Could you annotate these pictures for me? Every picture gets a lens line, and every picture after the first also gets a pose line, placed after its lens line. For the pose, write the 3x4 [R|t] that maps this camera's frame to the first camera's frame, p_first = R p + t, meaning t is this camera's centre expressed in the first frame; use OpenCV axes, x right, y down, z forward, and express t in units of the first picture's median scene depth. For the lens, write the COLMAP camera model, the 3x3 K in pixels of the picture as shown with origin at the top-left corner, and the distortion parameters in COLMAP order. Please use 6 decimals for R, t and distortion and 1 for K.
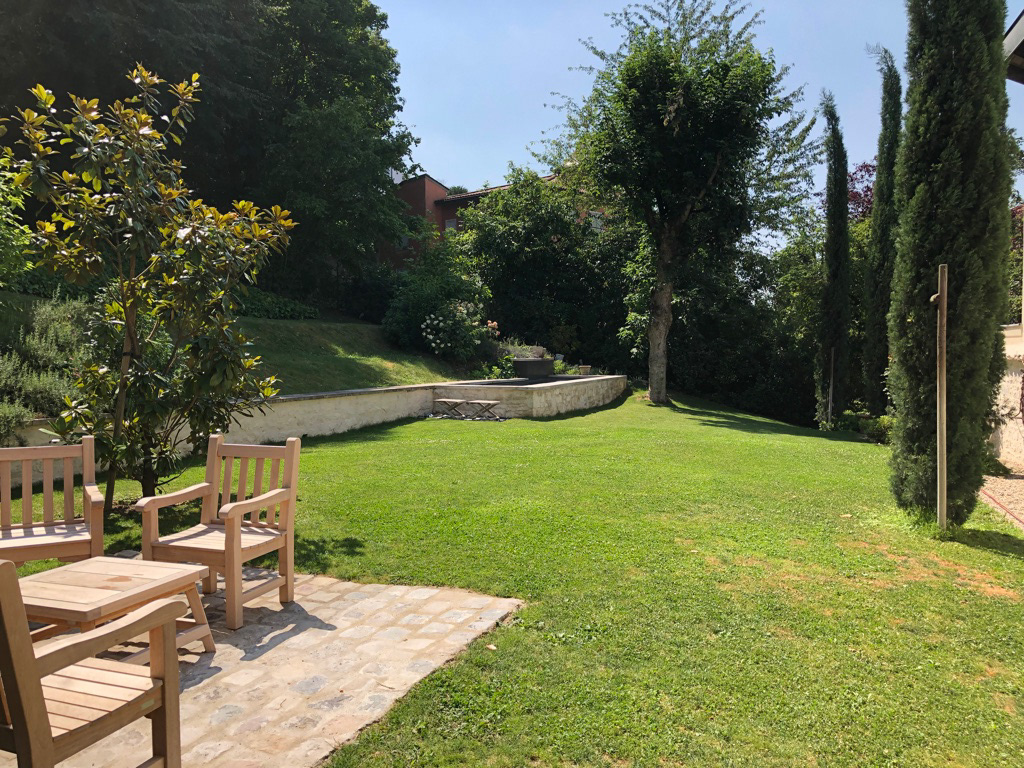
lens RADIAL K [[845.4, 0, 513.5], [0, 845.4, 383.1], [0, 0, 1]] dist [-0.019211, -0.010675]
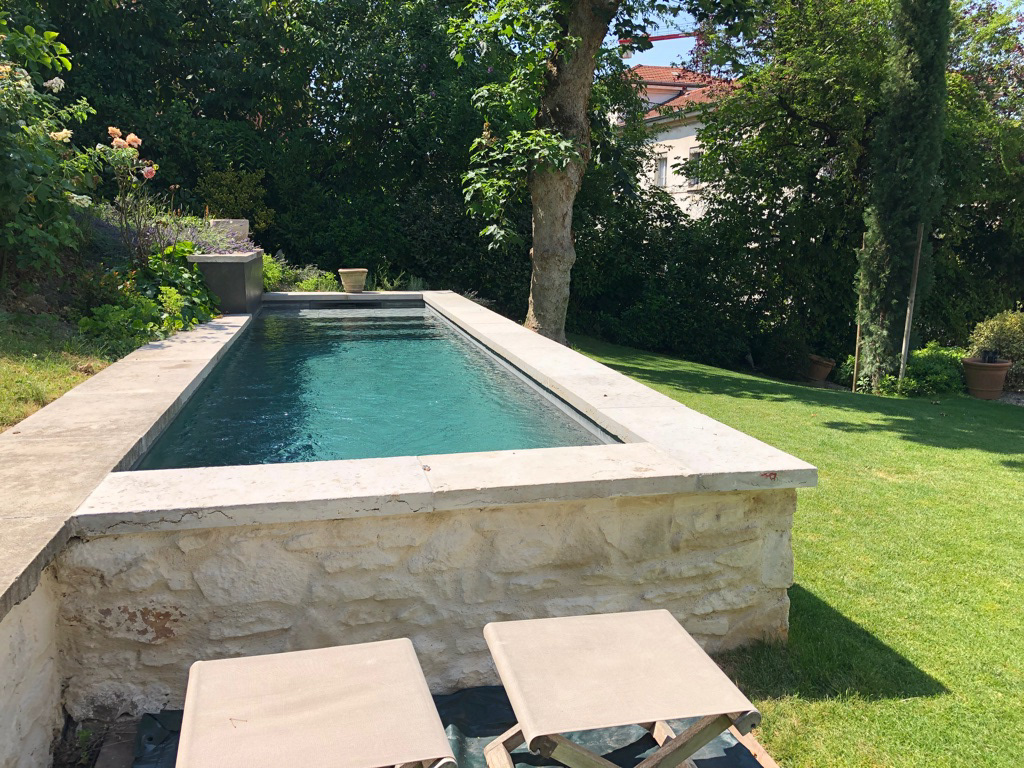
lens RADIAL K [[845.4, 0, 511.0], [0, 845.4, 384.6], [0, 0, 1]] dist [-0.019211, -0.010675]
pose [[0.832303, -0.096945, 0.545777, -0.080375], [0.017357, 0.988663, 0.149144, -0.026283], [-0.554049, -0.114660, 0.824550, 0.662256]]
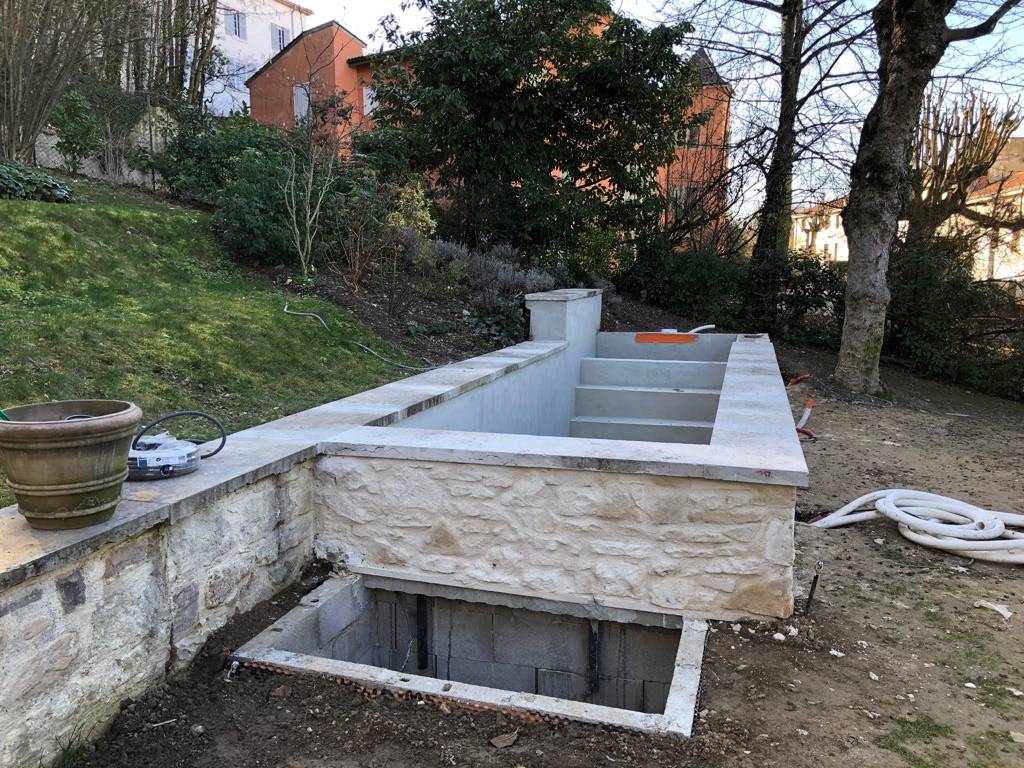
lens RADIAL K [[845.4, 0, 511.5], [0, 845.4, 383.7], [0, 0, 1]] dist [-0.019211, -0.010675]
pose [[0.994918, -0.012247, 0.099941, -0.049776], [0.001523, 0.994292, 0.106680, -0.028682], [-0.100677, -0.105986, 0.989258, 0.591795]]
